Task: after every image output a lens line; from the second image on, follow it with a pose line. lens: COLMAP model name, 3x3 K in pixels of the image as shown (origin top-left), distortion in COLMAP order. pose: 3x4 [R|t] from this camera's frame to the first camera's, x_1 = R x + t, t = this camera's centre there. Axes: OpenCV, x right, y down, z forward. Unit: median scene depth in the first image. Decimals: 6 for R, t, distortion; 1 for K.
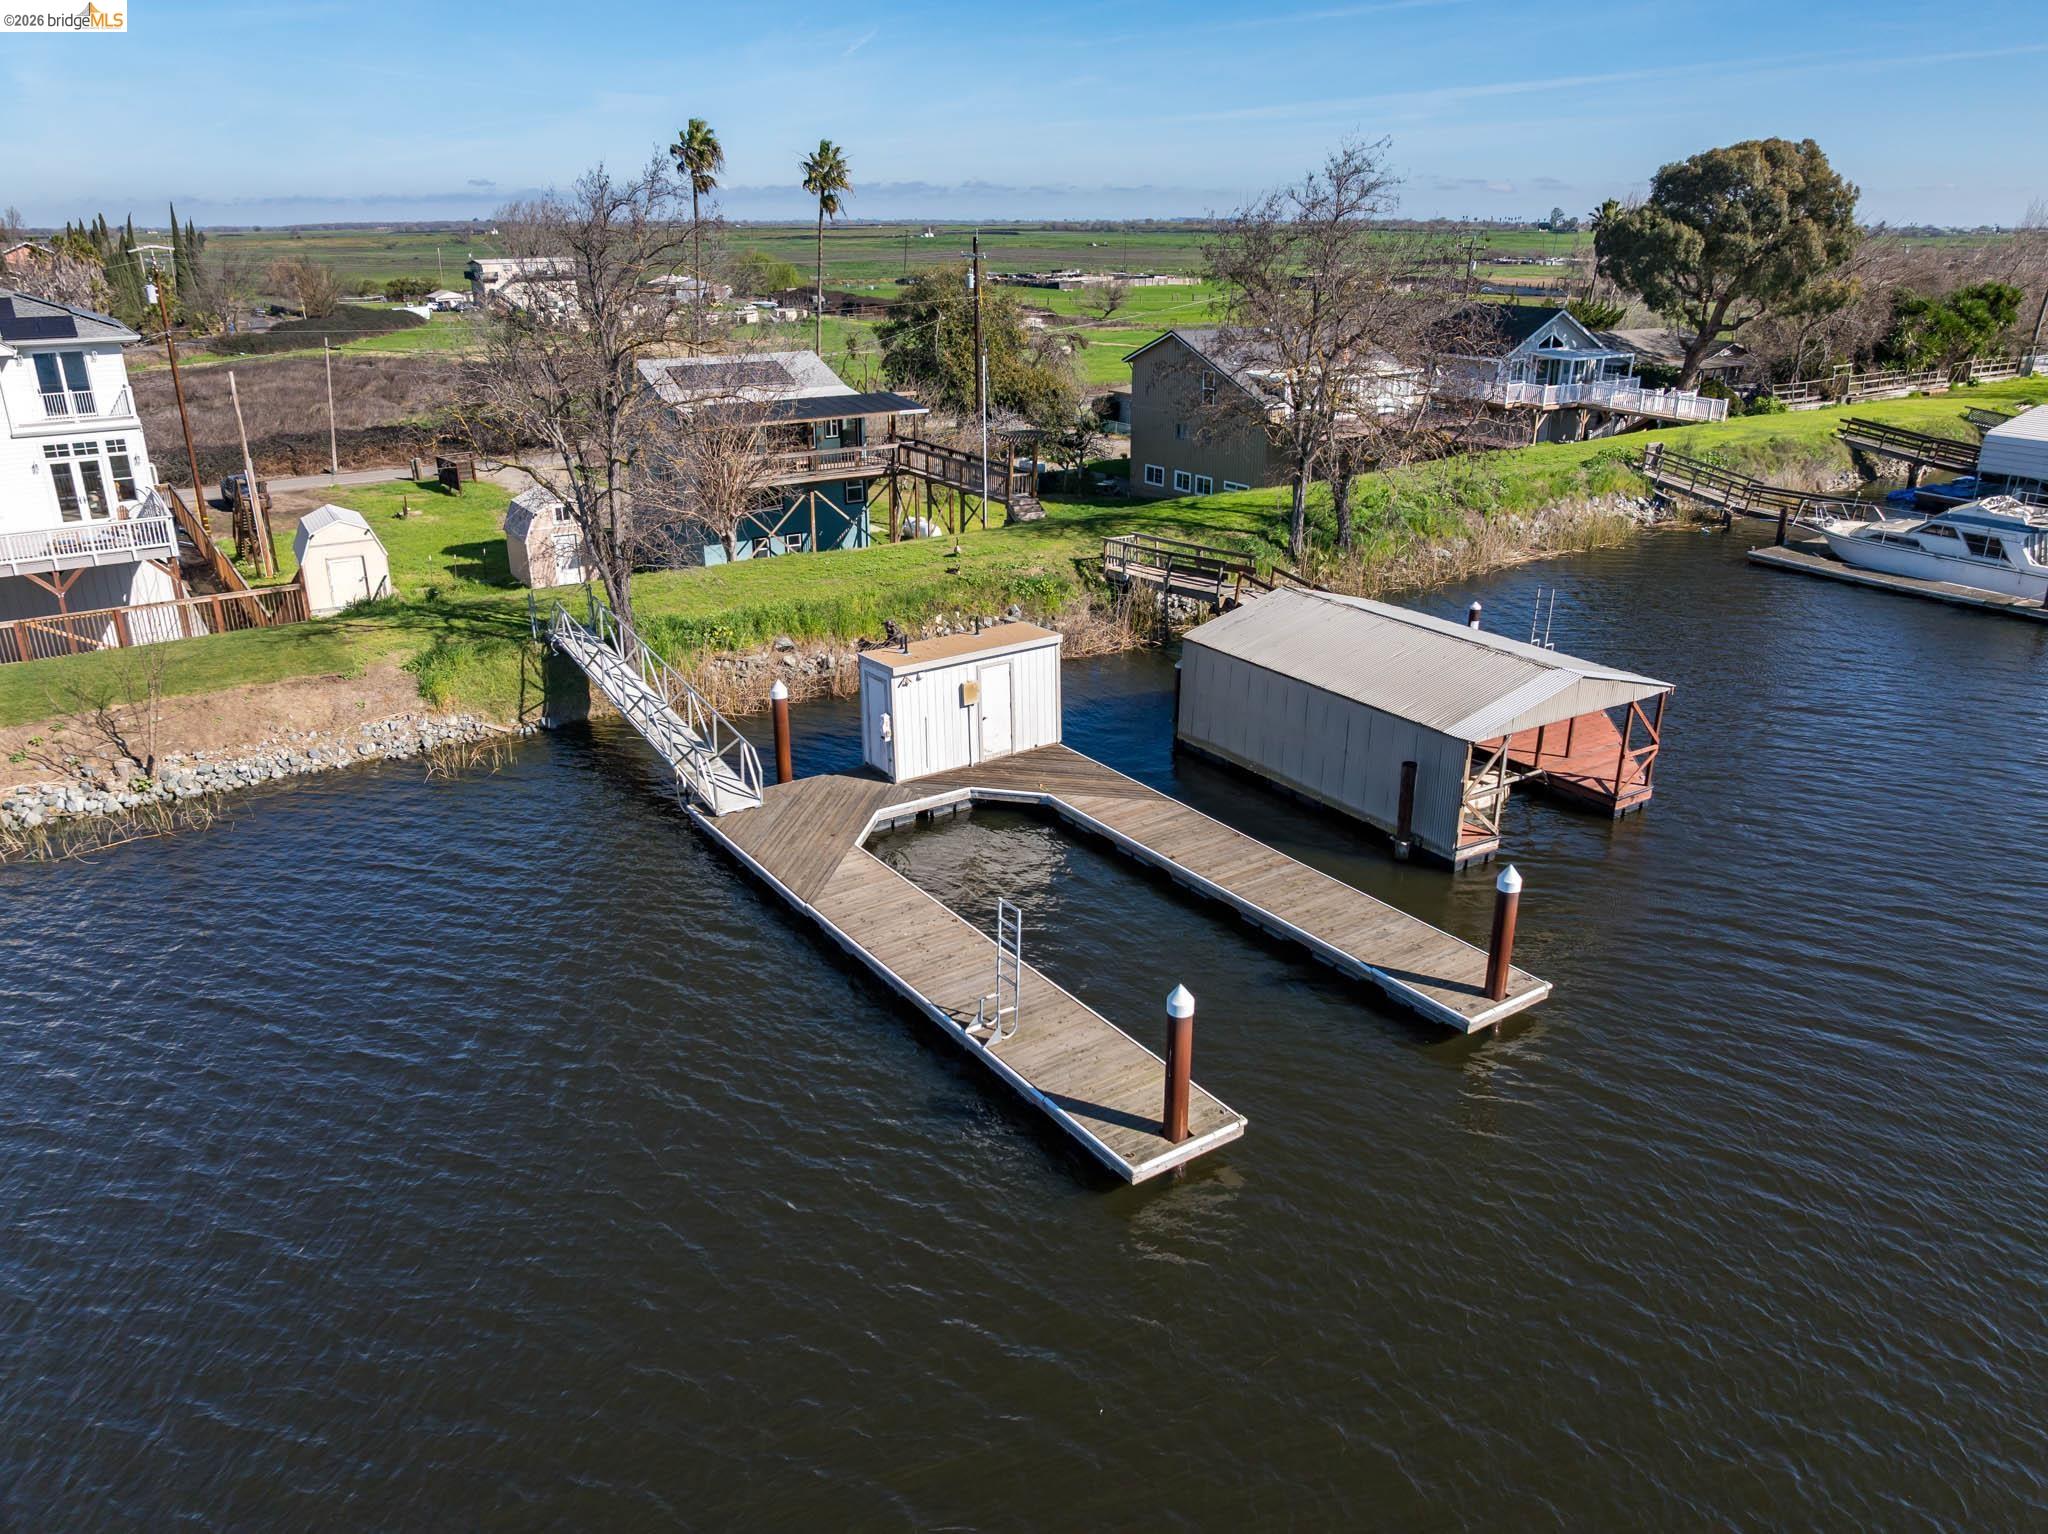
lens RADIAL K [[1443.2, 0, 990.4], [0, 1443.2, 764.2], [0, 0, 1]] dist [-0.022351, 0.000564]
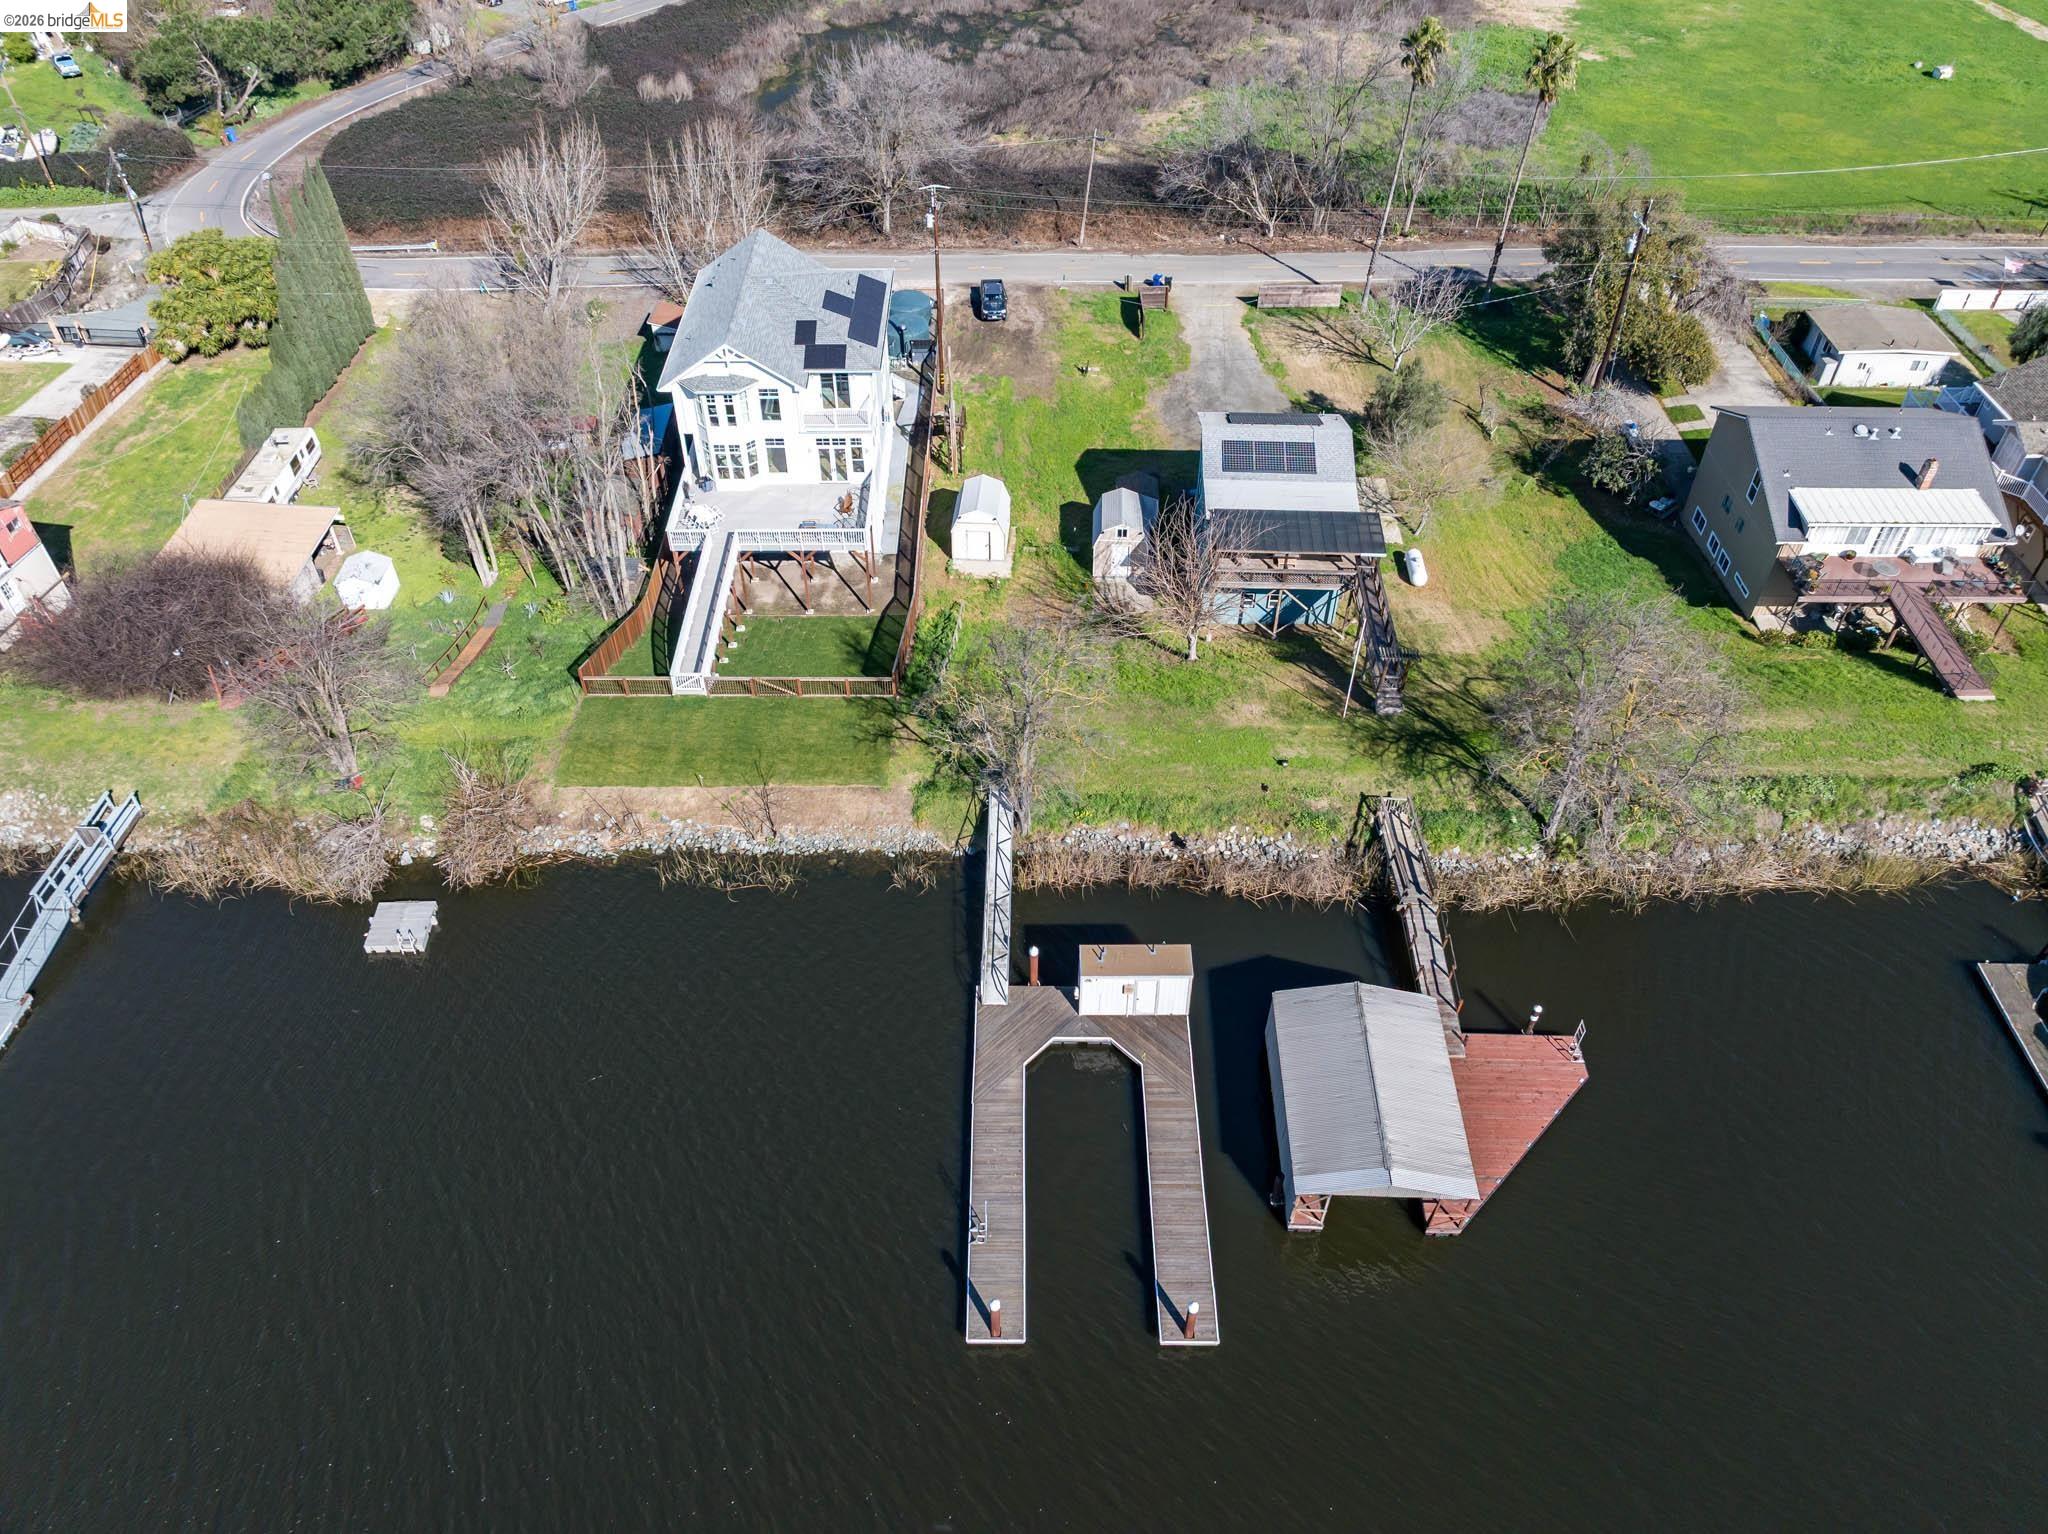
lens RADIAL K [[1428.8, 0, 1024.0], [0, 1428.8, 767.0], [0, 0, 1]] dist [-0.002143, 0.004338]
pose [[0.837955, 0.391890, -0.379806, 0.428611], [-0.211236, 0.874609, 0.436392, -1.006497], [0.503200, -0.285448, 0.815665, -0.436960]]
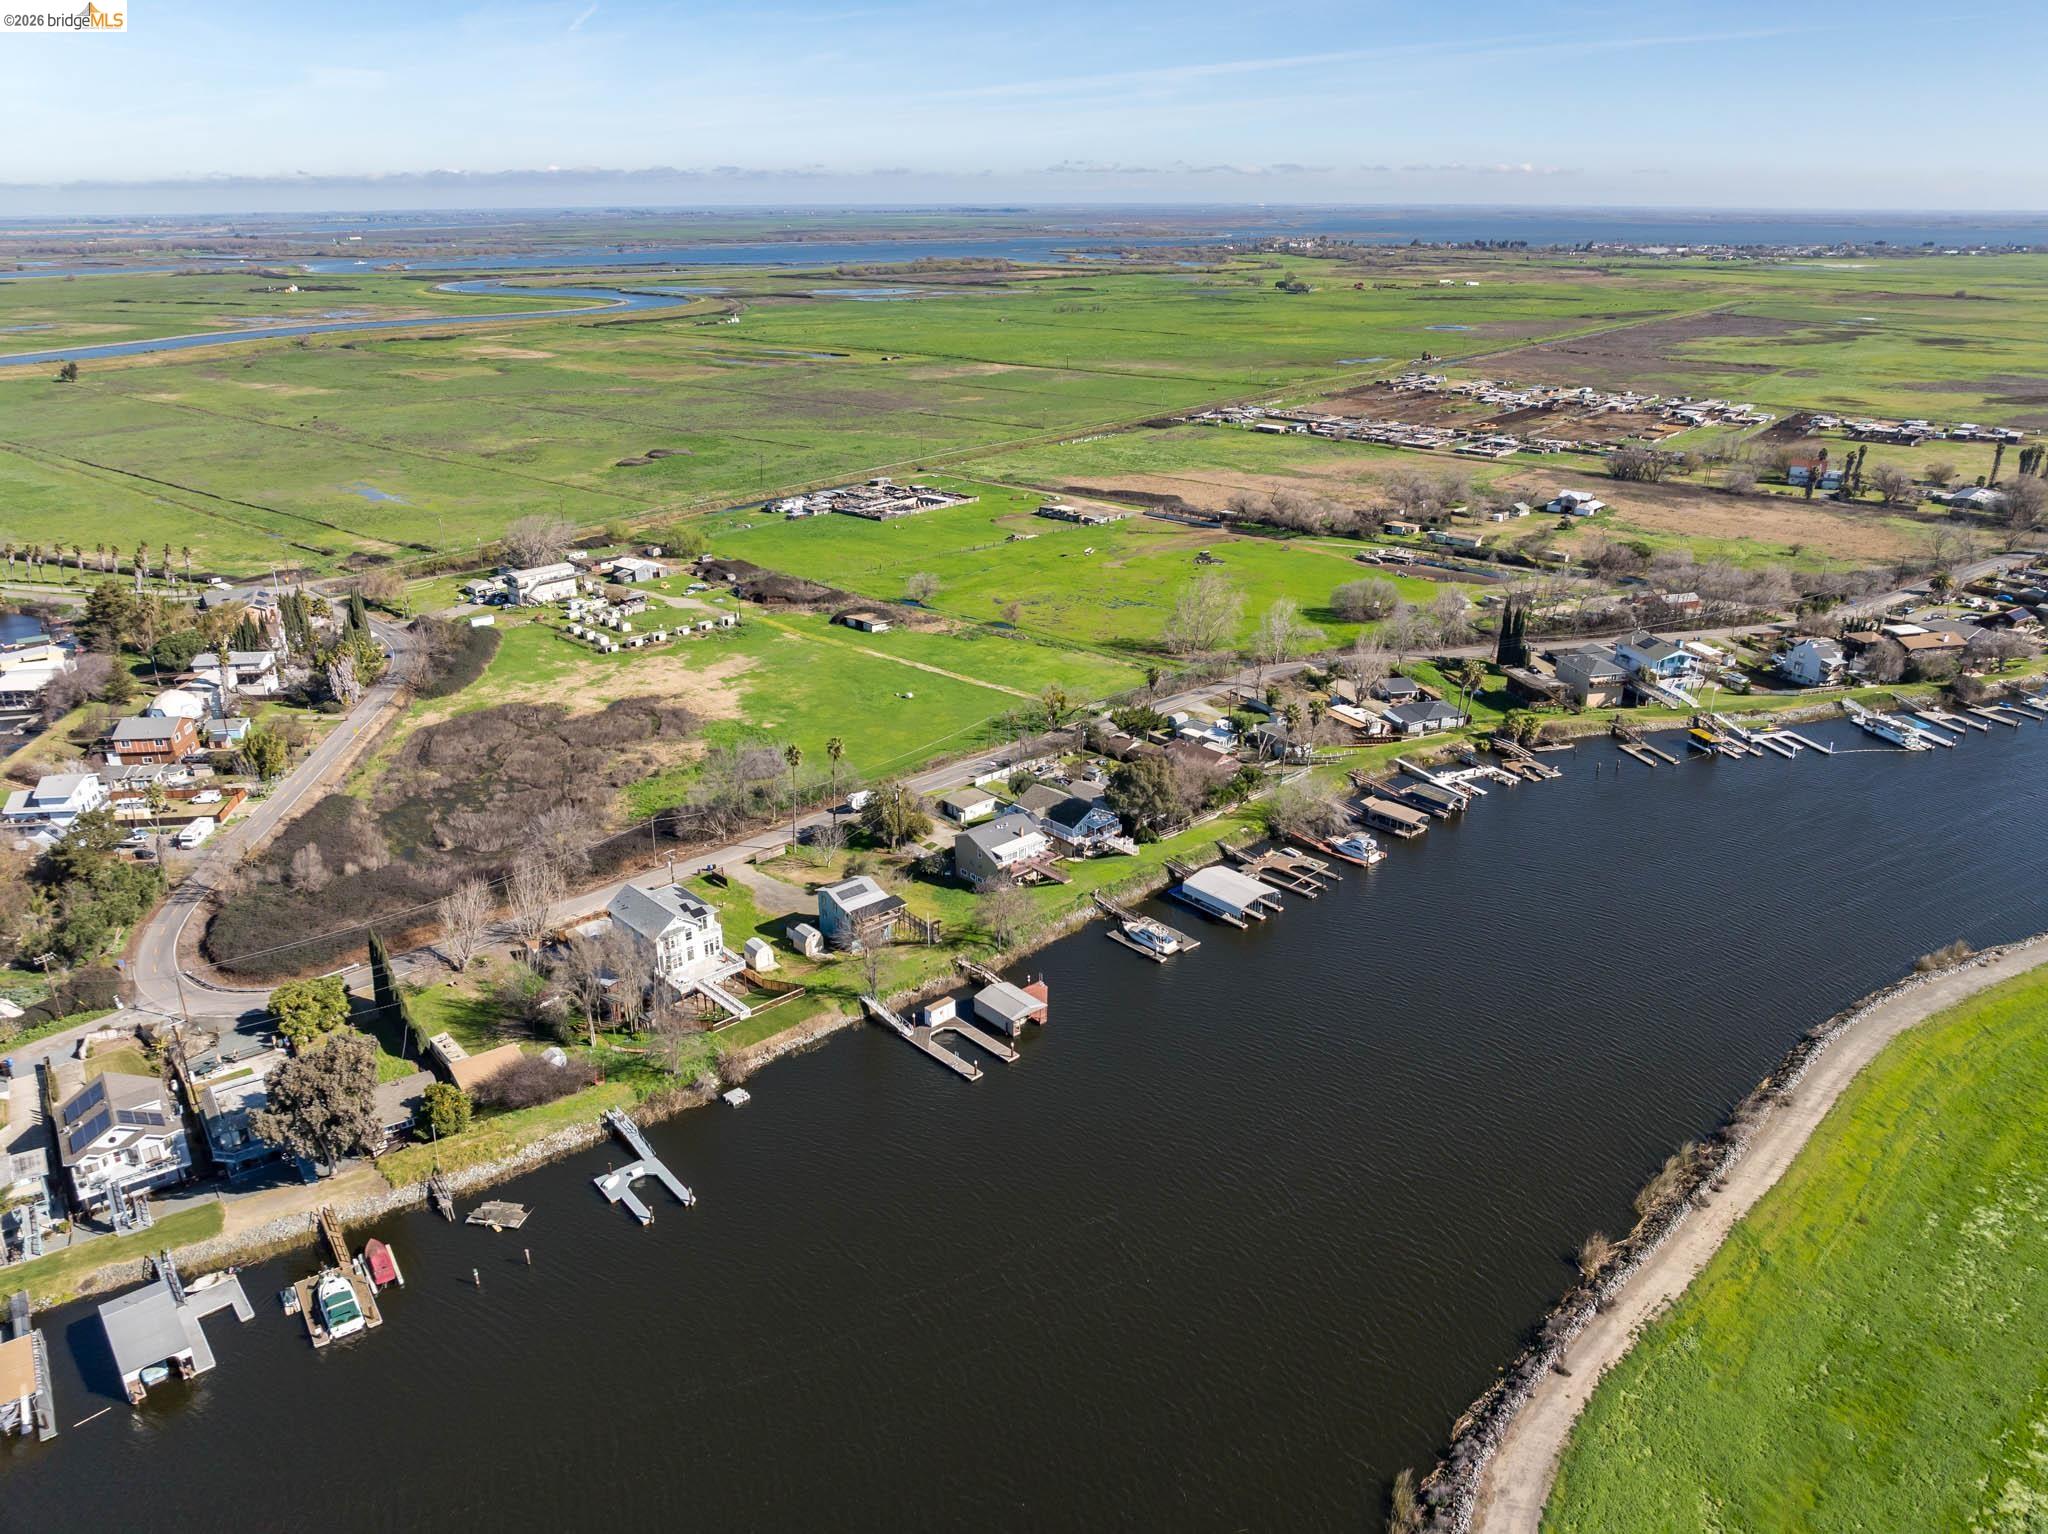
lens RADIAL K [[1428.8, 0, 1024.0], [0, 1428.8, 767.0], [0, 0, 1]] dist [-0.002143, 0.004338]
pose [[0.986698, -0.054865, 0.153024, -0.547540], [0.053283, 0.998475, 0.014423, -1.168314], [-0.153582, -0.006077, 0.988117, -5.155527]]
